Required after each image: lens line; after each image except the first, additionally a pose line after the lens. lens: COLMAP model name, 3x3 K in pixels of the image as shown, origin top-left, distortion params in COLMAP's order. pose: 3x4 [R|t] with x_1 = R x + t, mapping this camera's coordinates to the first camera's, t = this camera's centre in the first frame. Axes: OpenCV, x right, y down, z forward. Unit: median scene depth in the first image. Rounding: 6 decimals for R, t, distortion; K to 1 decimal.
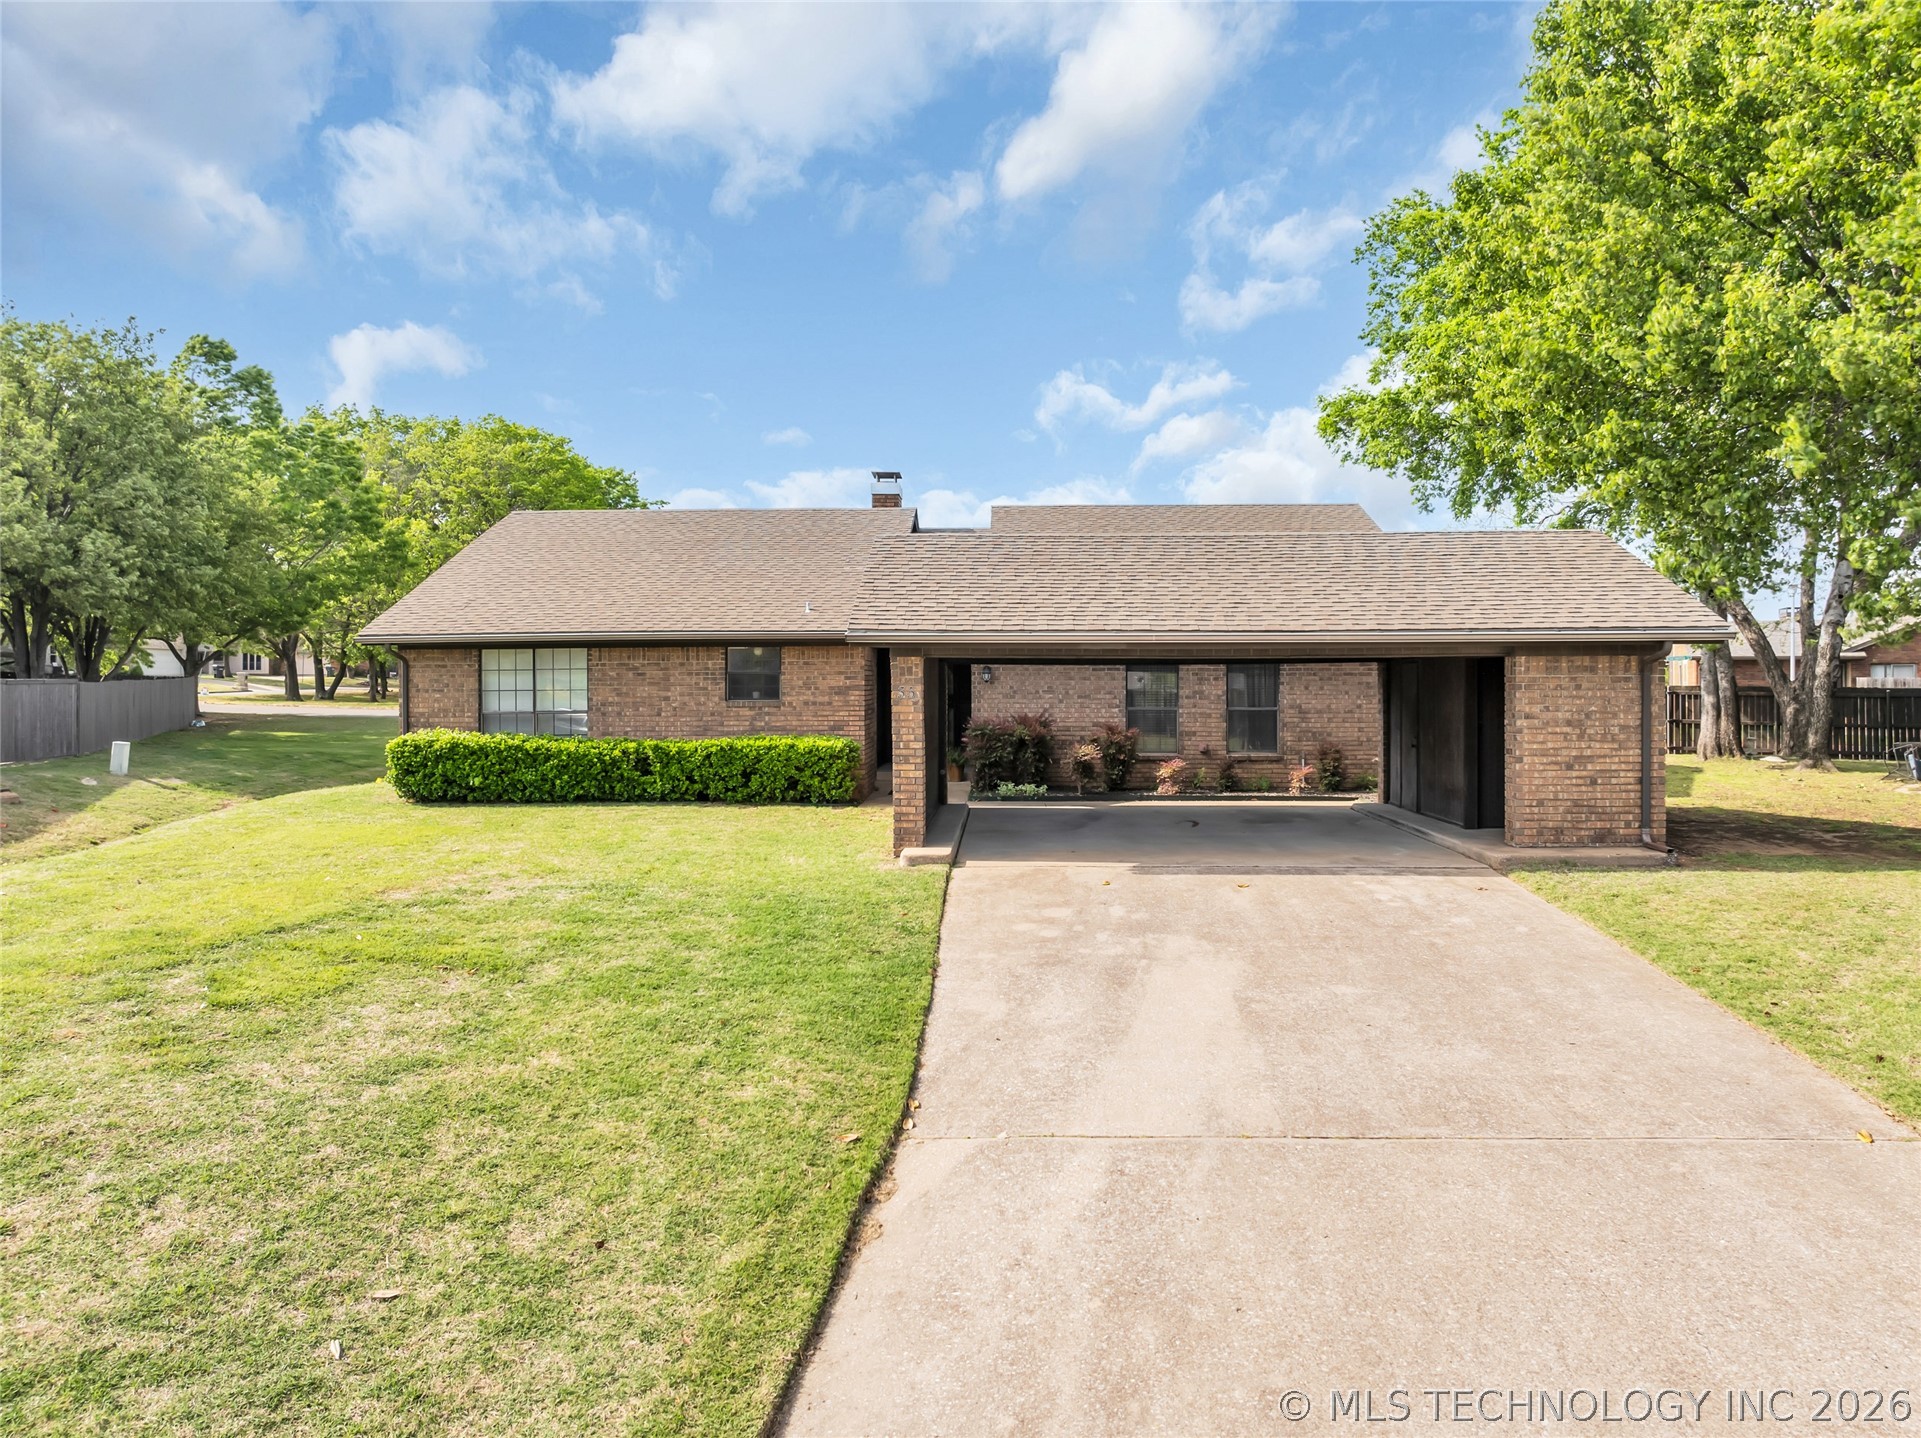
lens RADIAL K [[1373.2, 0, 960.5], [0, 1373.2, 719.0], [0, 0, 1]] dist [-0.026598, 0.000923]
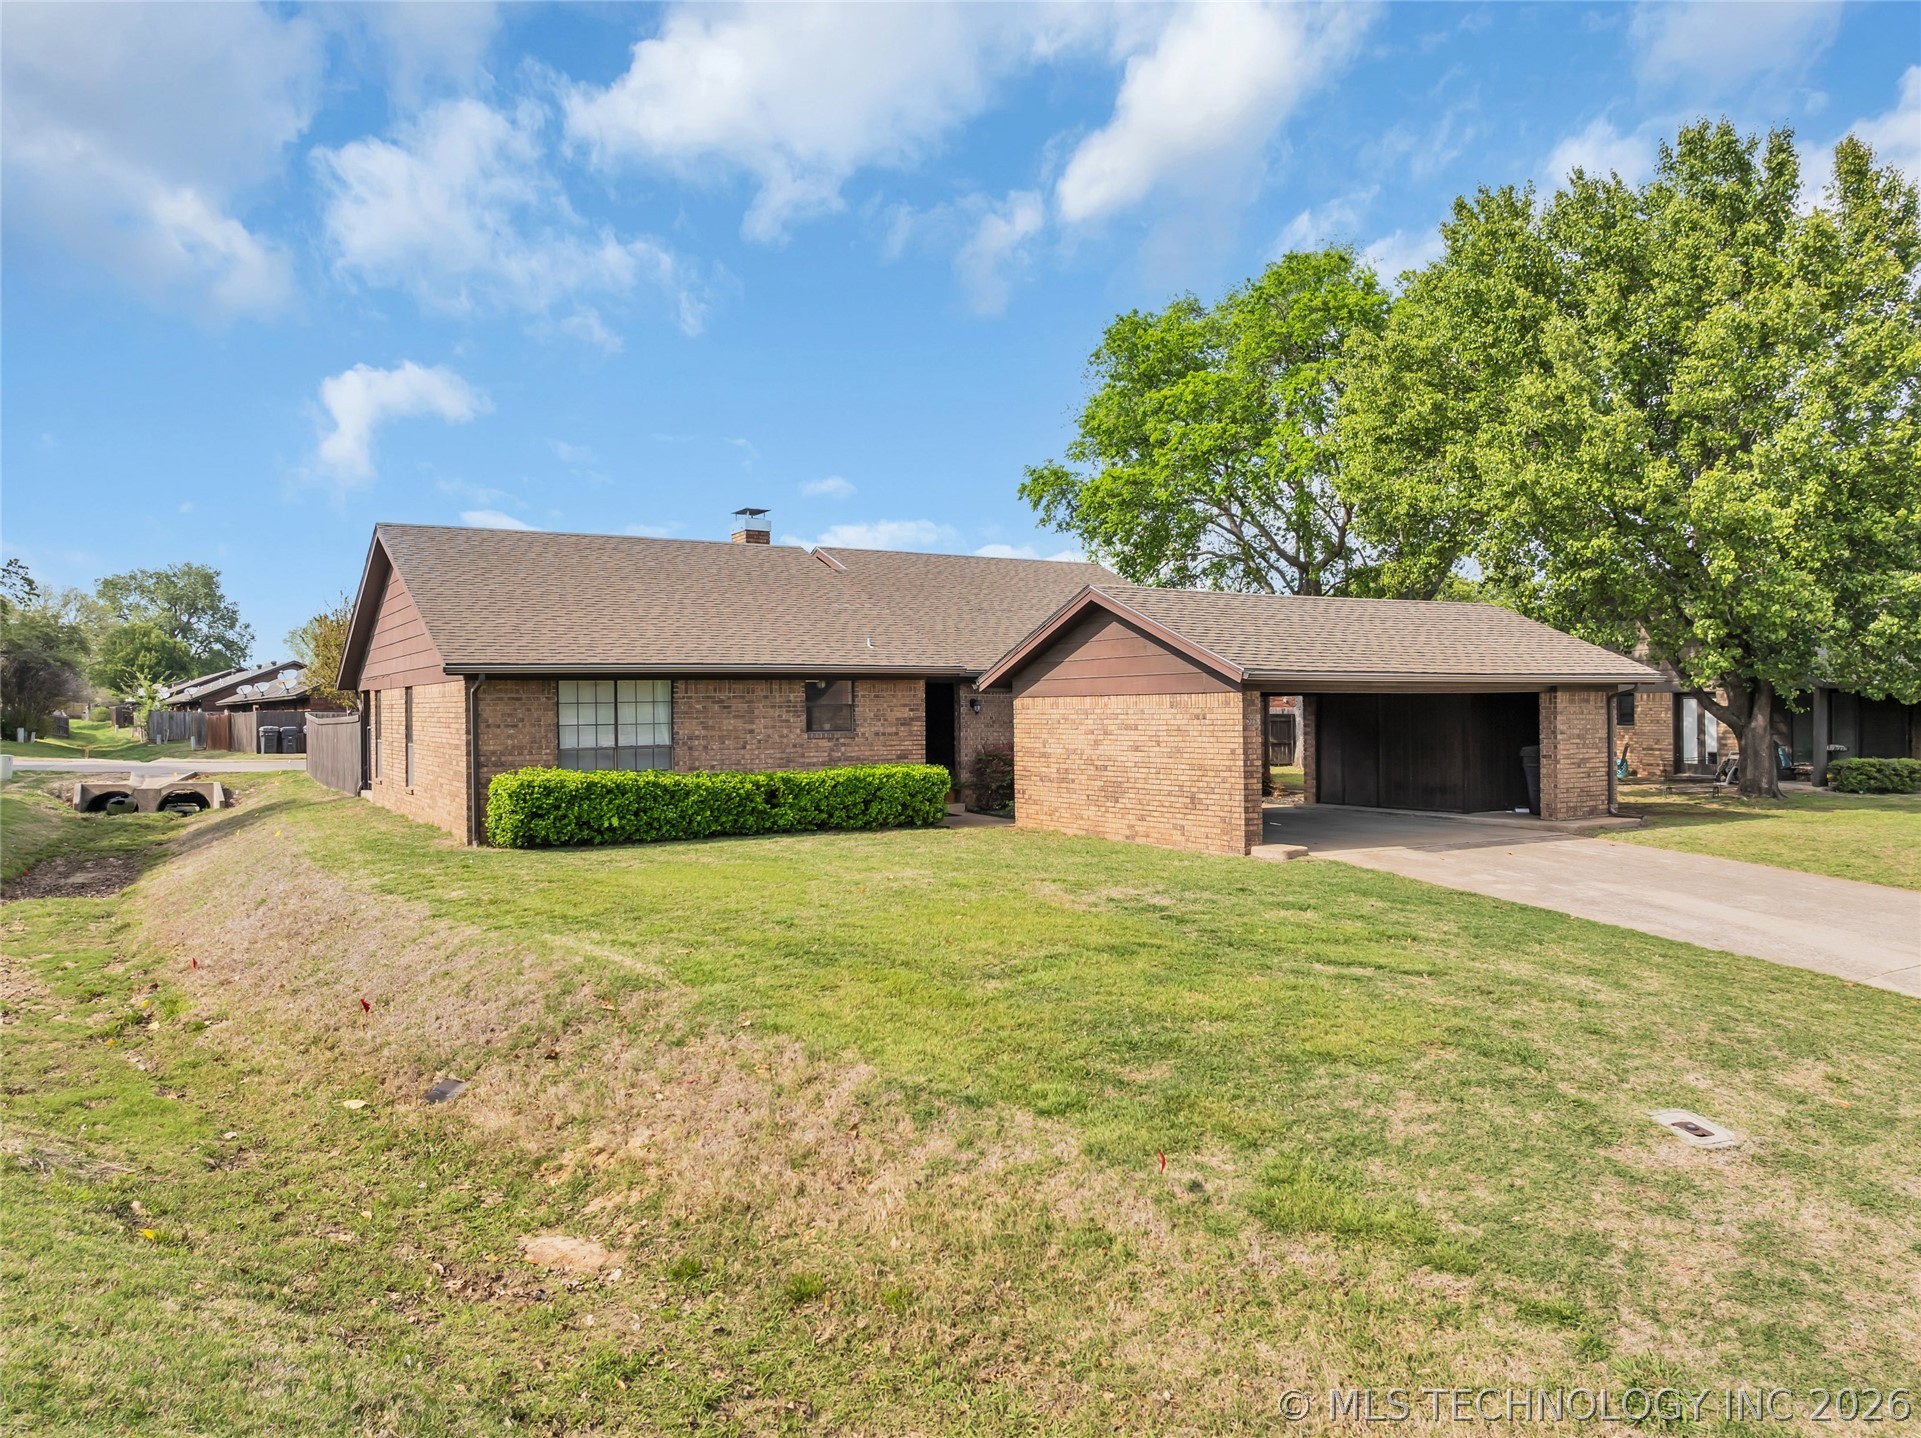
lens RADIAL K [[1373.2, 0, 960.5], [0, 1373.2, 719.0], [0, 0, 1]] dist [-0.026598, 0.000923]
pose [[0.835614, -0.009887, 0.549229, -0.641309], [0.021044, 0.999680, -0.014022, -0.006593], [-0.548914, 0.023275, 0.835554, 0.077506]]
